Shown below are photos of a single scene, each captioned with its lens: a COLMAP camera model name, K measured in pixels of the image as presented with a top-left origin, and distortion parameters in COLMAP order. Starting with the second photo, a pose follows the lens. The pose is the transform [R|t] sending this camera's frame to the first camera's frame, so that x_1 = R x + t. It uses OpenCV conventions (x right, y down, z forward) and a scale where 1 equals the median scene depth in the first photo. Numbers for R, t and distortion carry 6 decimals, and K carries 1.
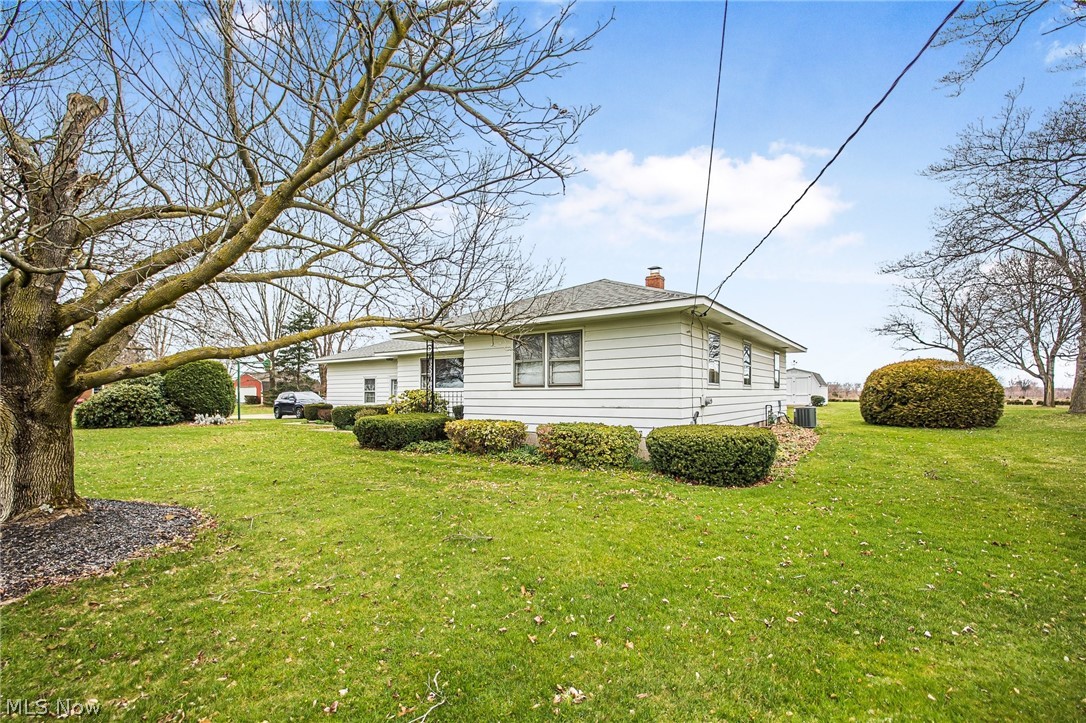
lens RADIAL K [[440.2, 0, 542.9], [0, 440.2, 367.1], [0, 0, 1]] dist [0.001020, 0.000206]
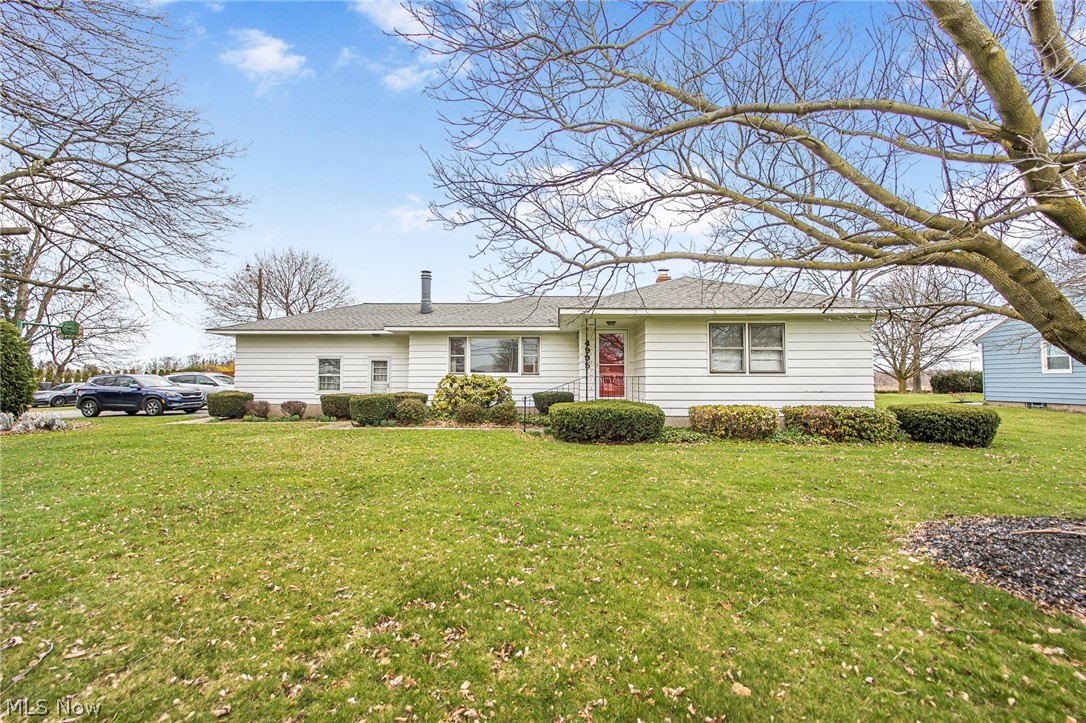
lens RADIAL K [[440.2, 0, 542.9], [0, 440.2, 367.1], [0, 0, 1]] dist [0.001020, 0.000206]
pose [[0.860082, 0.016807, 0.509879, -0.926419], [-0.033962, 0.999126, 0.024353, 0.019335], [-0.509024, -0.038262, 0.859902, 0.312744]]
